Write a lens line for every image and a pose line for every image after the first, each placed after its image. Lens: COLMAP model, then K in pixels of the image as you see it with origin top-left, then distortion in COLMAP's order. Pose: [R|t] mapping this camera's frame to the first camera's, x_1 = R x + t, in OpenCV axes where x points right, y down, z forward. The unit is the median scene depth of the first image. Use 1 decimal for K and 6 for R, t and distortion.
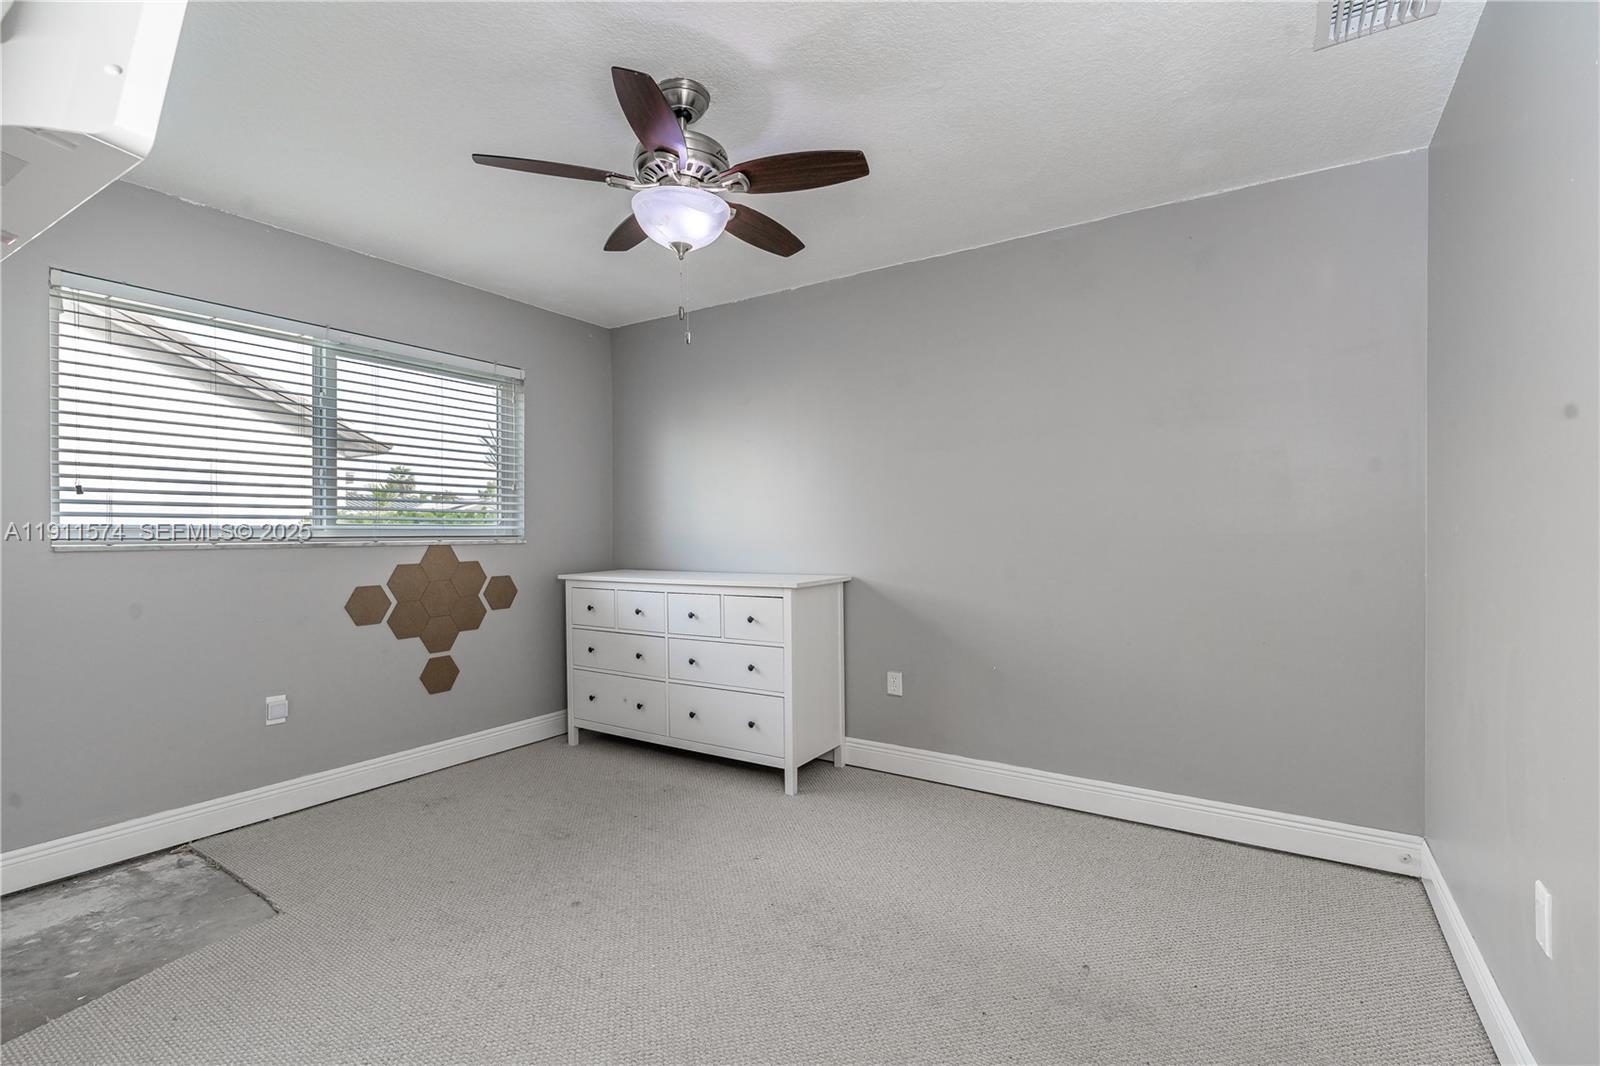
lens RADIAL K [[706.0, 0, 796.6], [0, 706.0, 535.8], [0, 0, 1]] dist [0.002934, -0.002855]
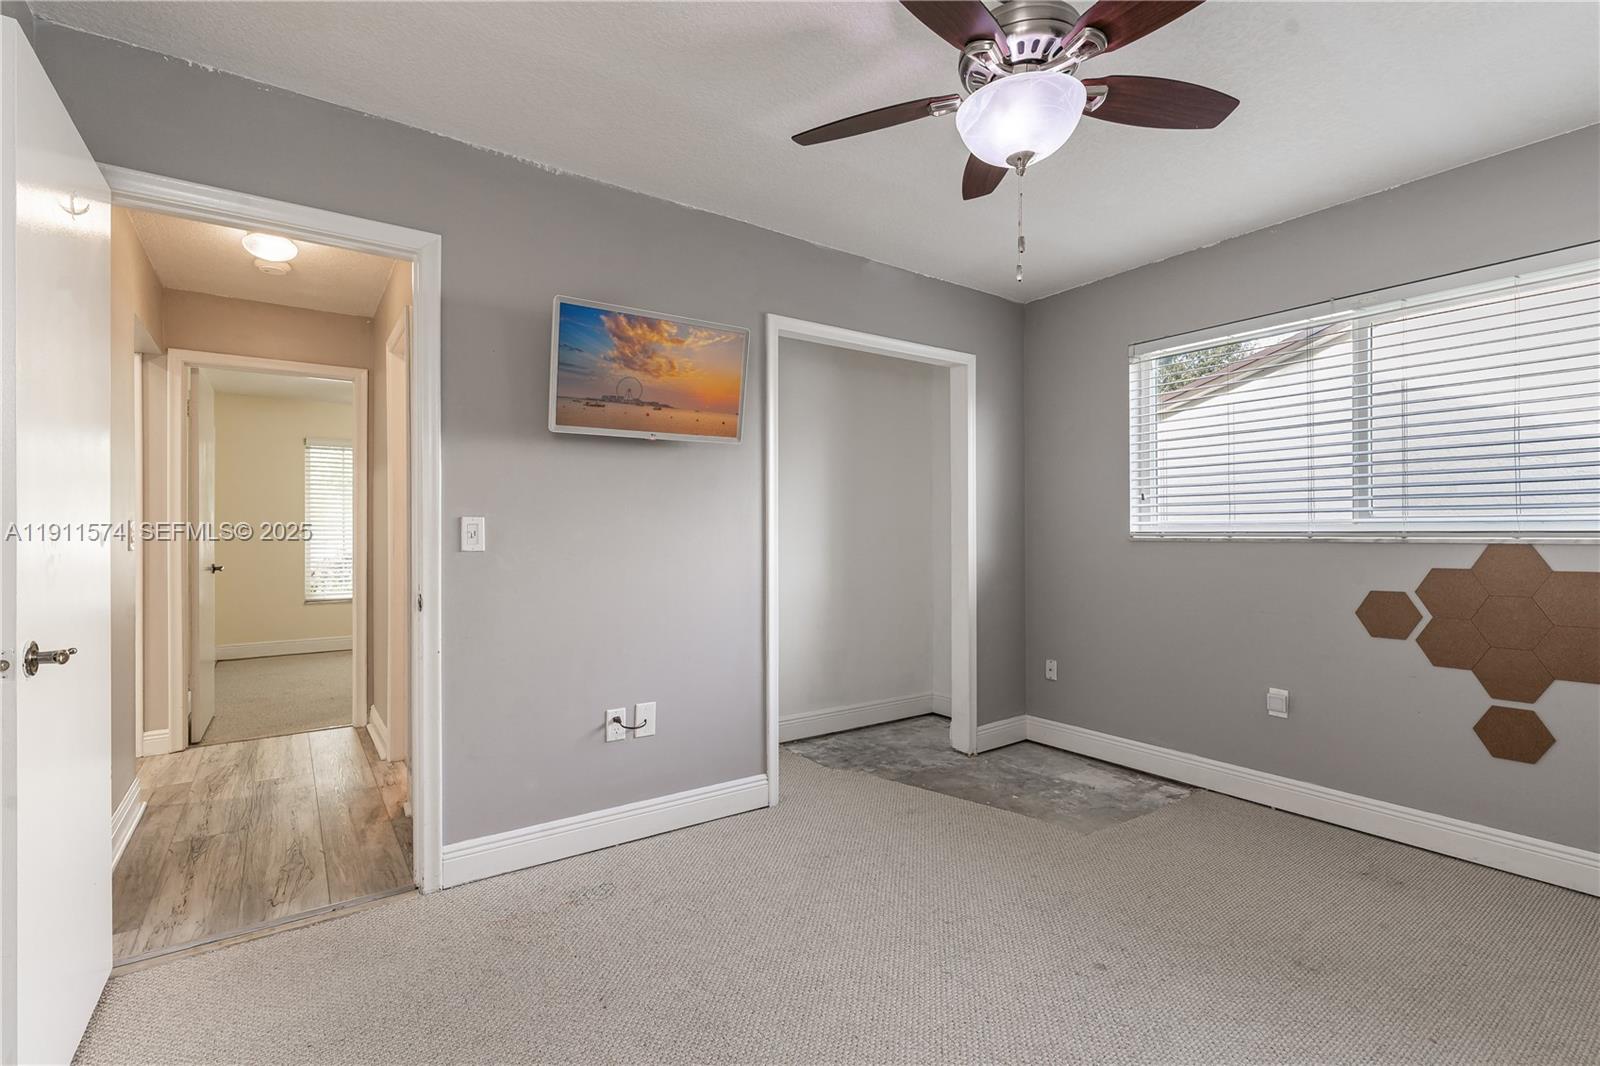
lens RADIAL K [[706.0, 0, 790.8], [0, 706.0, 529.9], [0, 0, 1]] dist [0.002934, -0.002855]
pose [[-0.348559, 0.004348, -0.937277, 0.403251], [-0.000239, 0.999989, 0.004728, -0.004323], [0.937287, 0.001872, -0.348555, 0.626739]]
